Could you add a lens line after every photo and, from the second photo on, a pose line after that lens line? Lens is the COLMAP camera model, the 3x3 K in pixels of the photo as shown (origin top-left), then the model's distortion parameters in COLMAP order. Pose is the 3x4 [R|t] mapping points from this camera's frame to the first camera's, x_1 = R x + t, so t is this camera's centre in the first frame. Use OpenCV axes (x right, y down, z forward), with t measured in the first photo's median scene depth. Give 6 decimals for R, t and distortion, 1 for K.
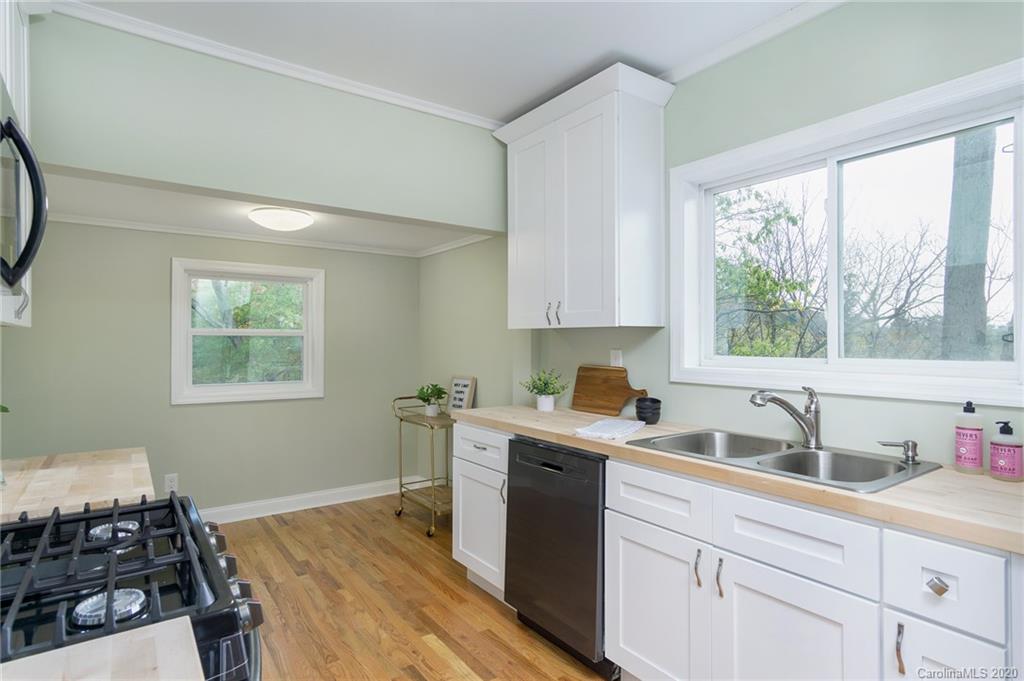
lens RADIAL K [[539.9, 0, 508.1], [0, 539.9, 342.7], [0, 0, 1]] dist [0.000146, -0.002214]
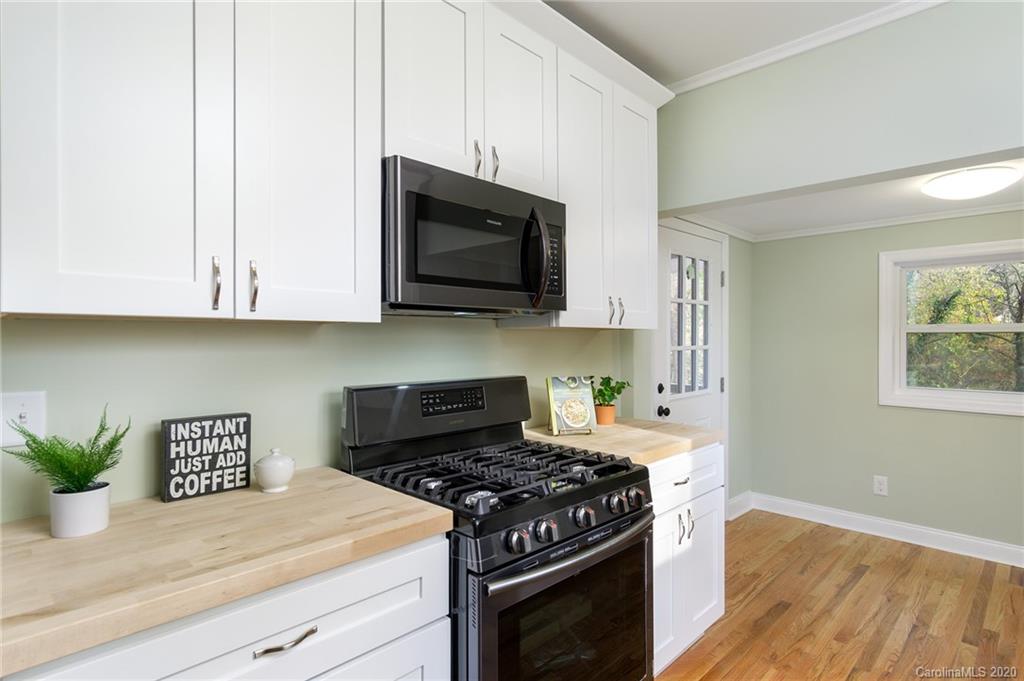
lens RADIAL K [[539.9, 0, 511.7], [0, 539.9, 342.6], [0, 0, 1]] dist [0.000146, -0.002214]
pose [[0.169114, 0.014040, -0.985496, 0.238042], [-0.006845, 0.999891, 0.013071, -0.004490], [0.985573, 0.004536, 0.169192, 0.206419]]
